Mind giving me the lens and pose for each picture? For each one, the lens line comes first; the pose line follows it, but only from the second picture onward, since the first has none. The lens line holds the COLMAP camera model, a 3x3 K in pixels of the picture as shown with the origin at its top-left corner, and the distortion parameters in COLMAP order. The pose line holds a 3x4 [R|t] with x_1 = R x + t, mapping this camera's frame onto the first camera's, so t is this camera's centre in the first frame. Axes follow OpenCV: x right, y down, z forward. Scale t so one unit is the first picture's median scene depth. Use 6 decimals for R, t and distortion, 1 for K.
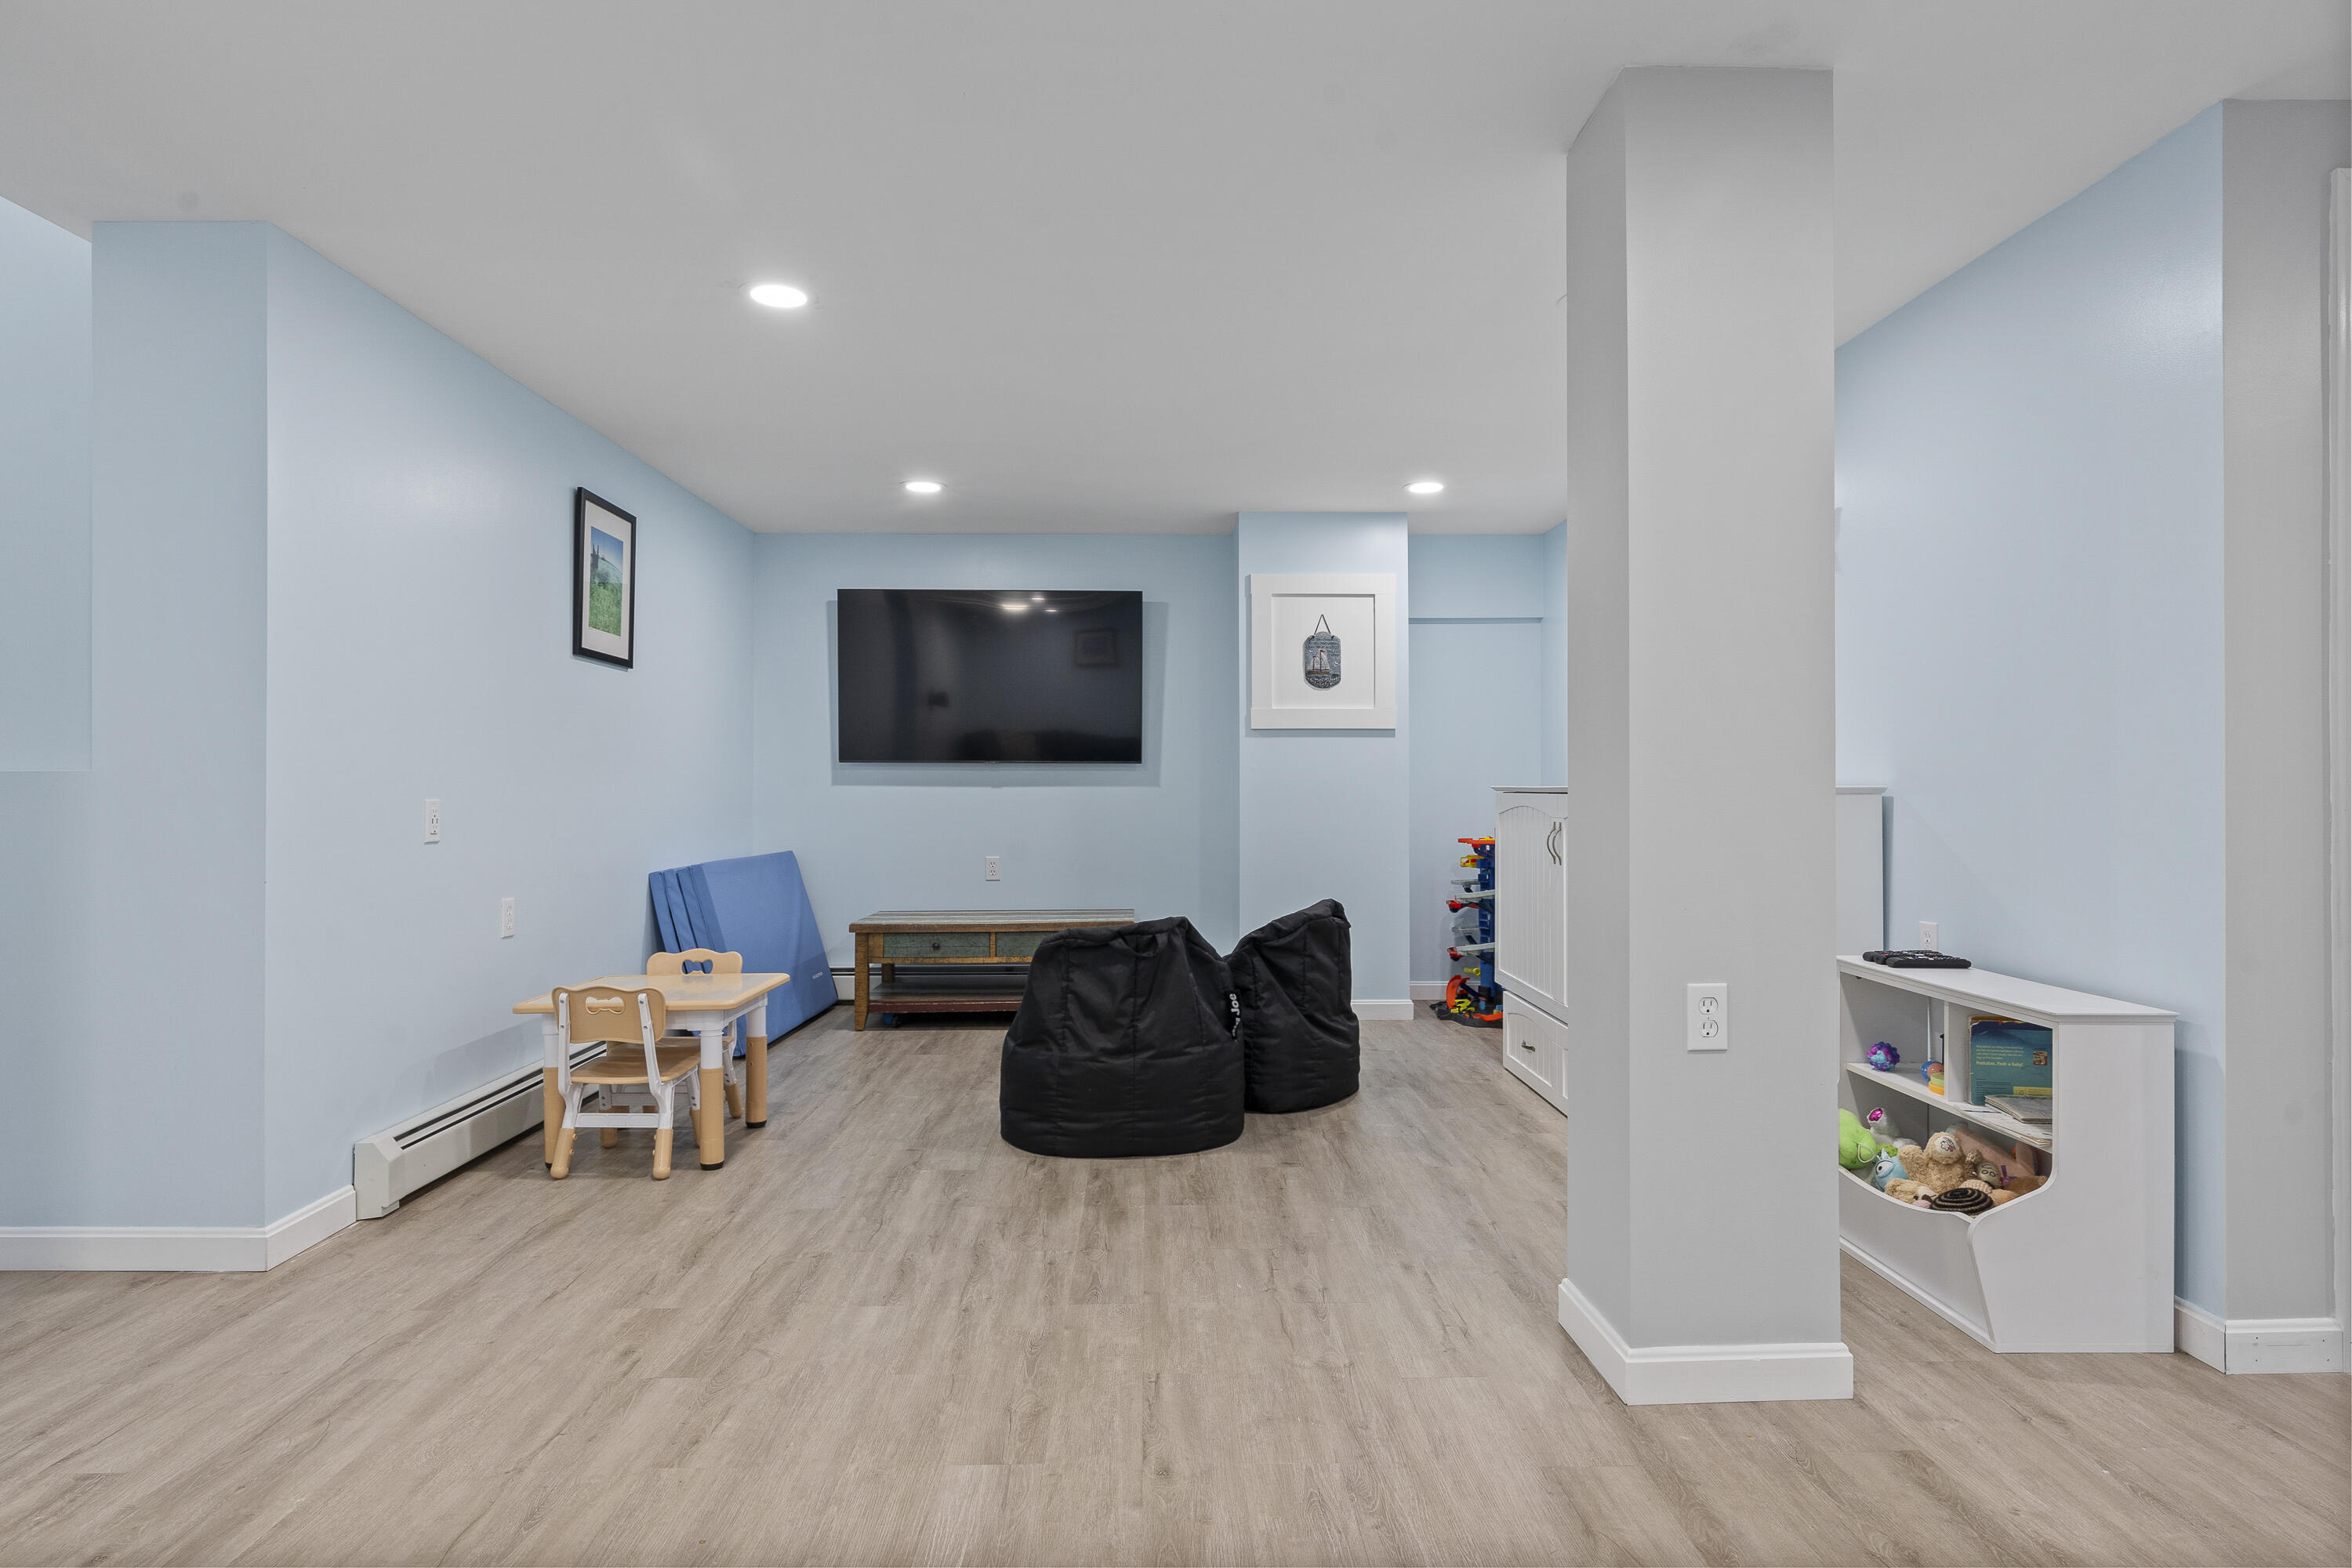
lens RADIAL K [[1285.5, 0, 1174.3], [0, 1285.5, 787.7], [0, 0, 1]] dist [-0.002419, 0.000482]
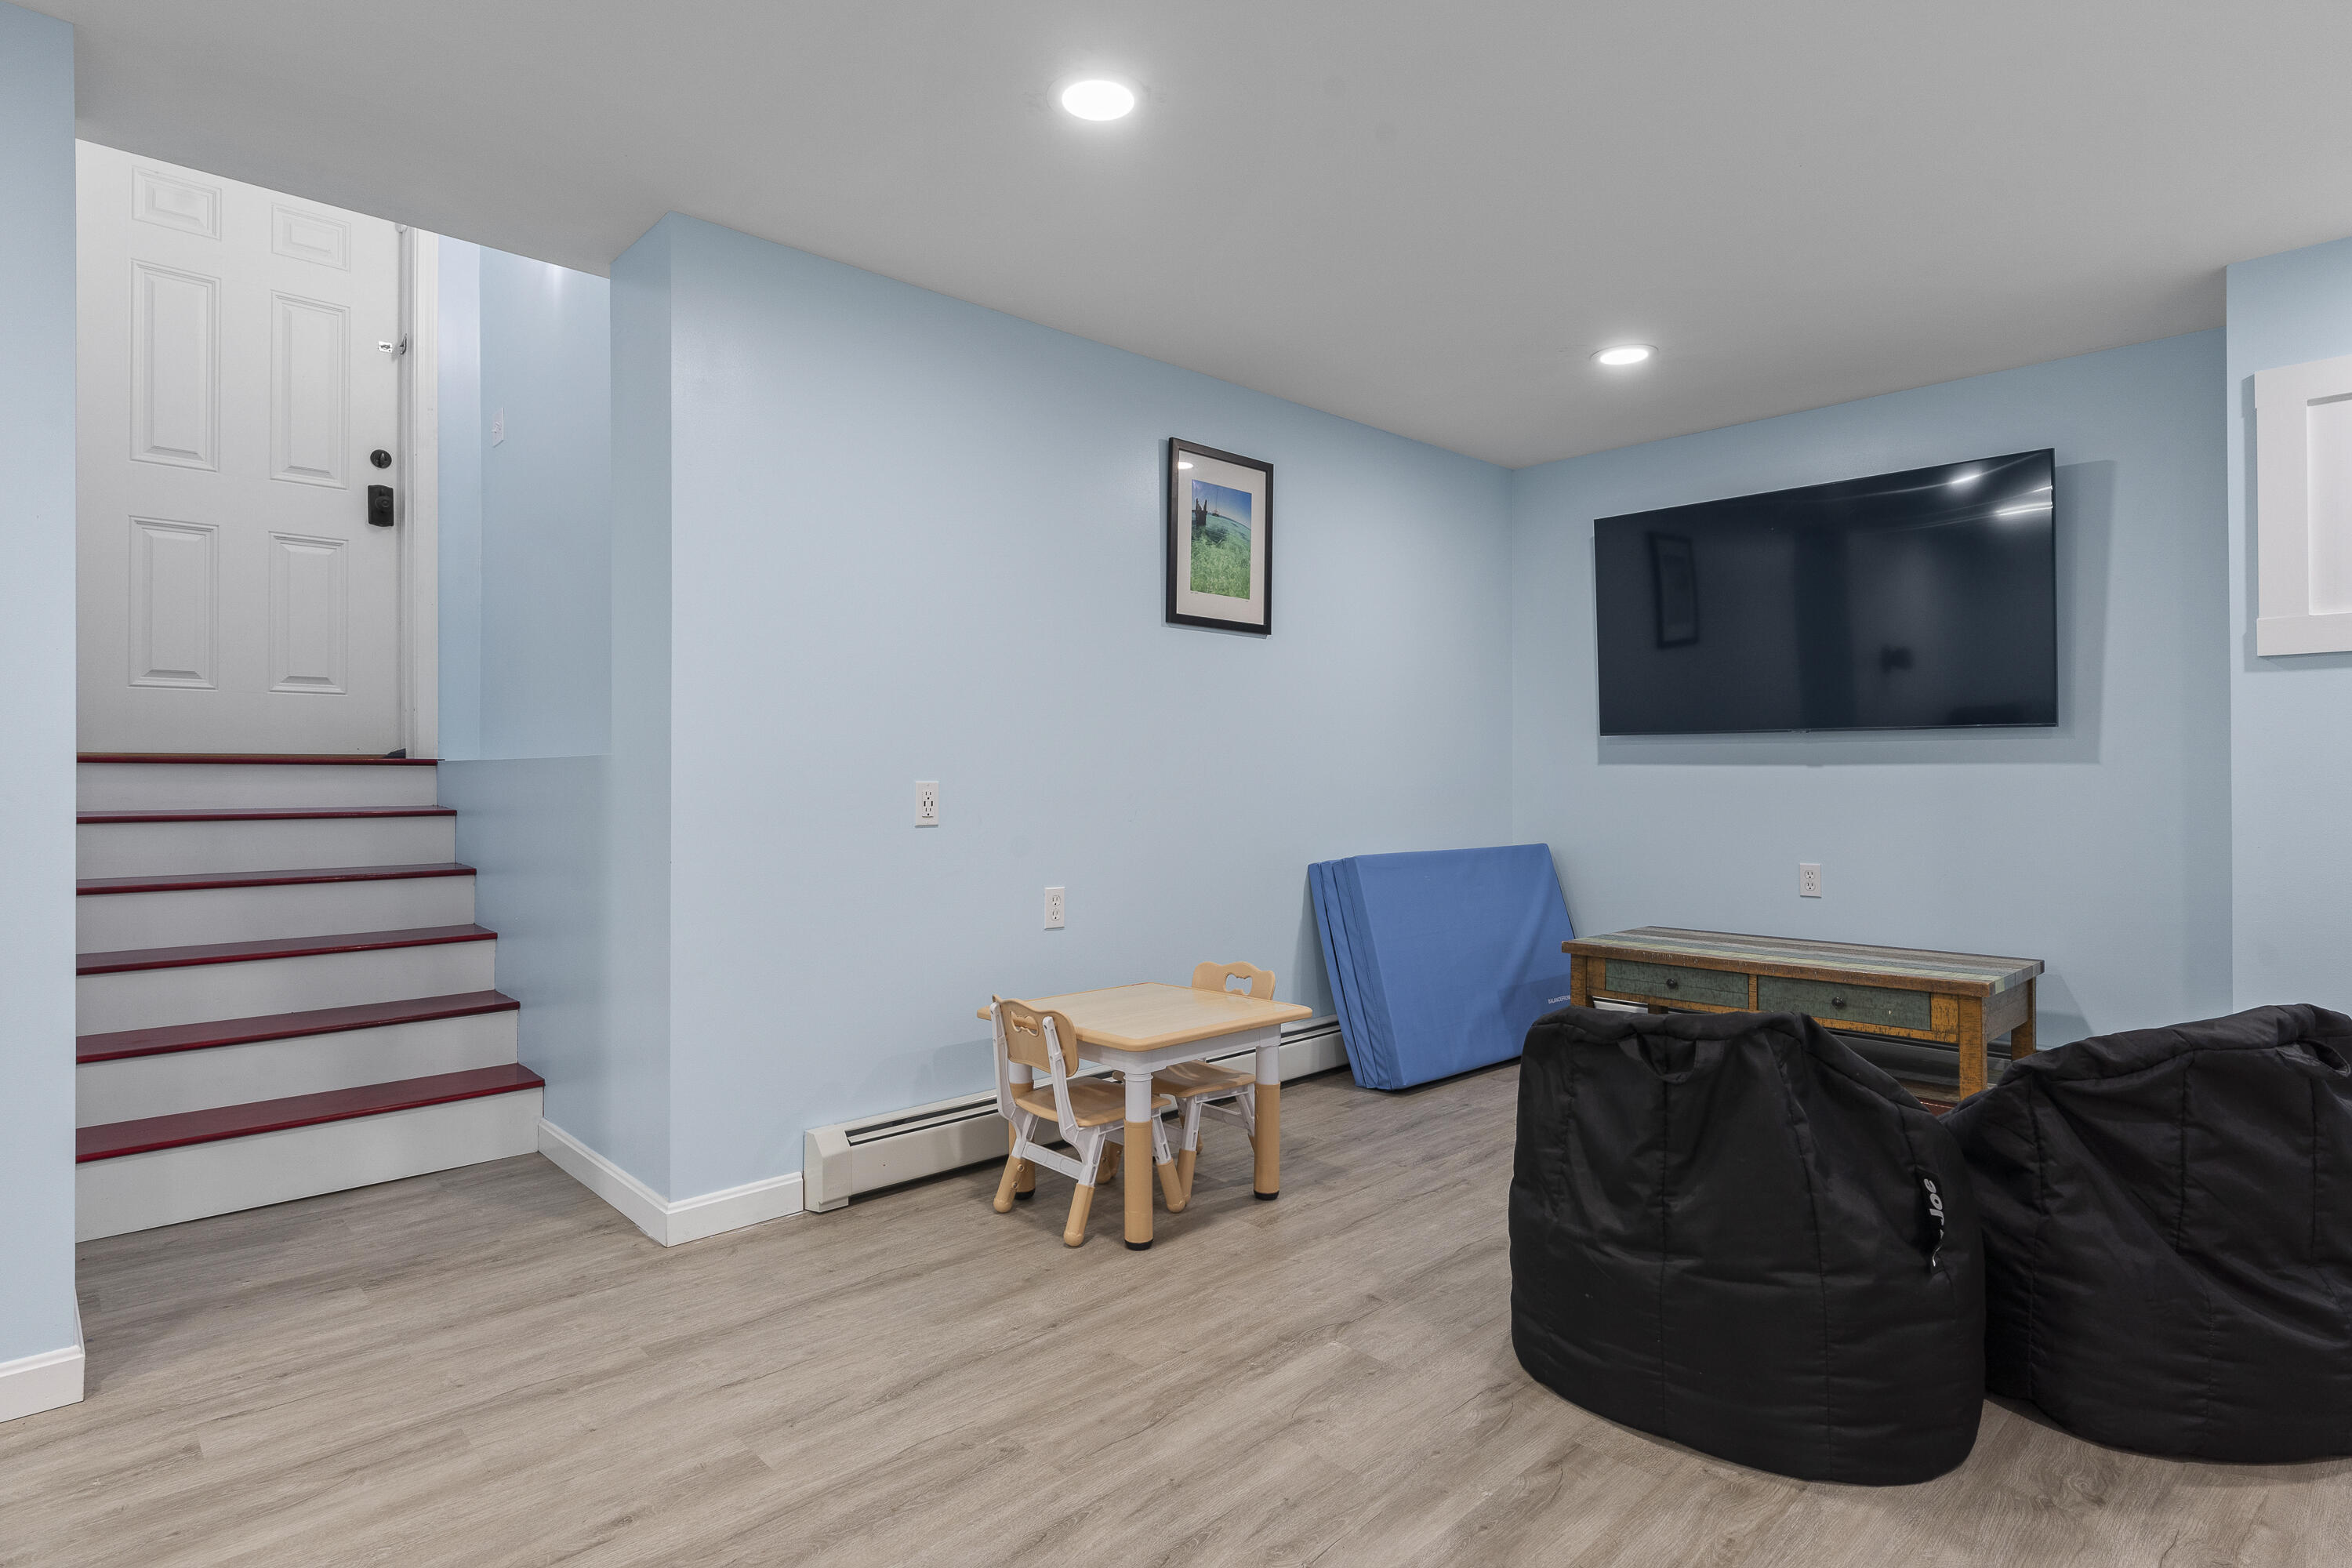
lens RADIAL K [[1217.9, 0, 1178.7], [0, 1217.9, 770.6], [0, 0, 1]] dist [-0.003292, -0.000105]
pose [[0.675124, -0.002450, -0.737700, 0.209365], [0.002635, 0.999996, -0.000910, 0.002982], [0.737699, -0.001329, 0.675128, 0.503947]]
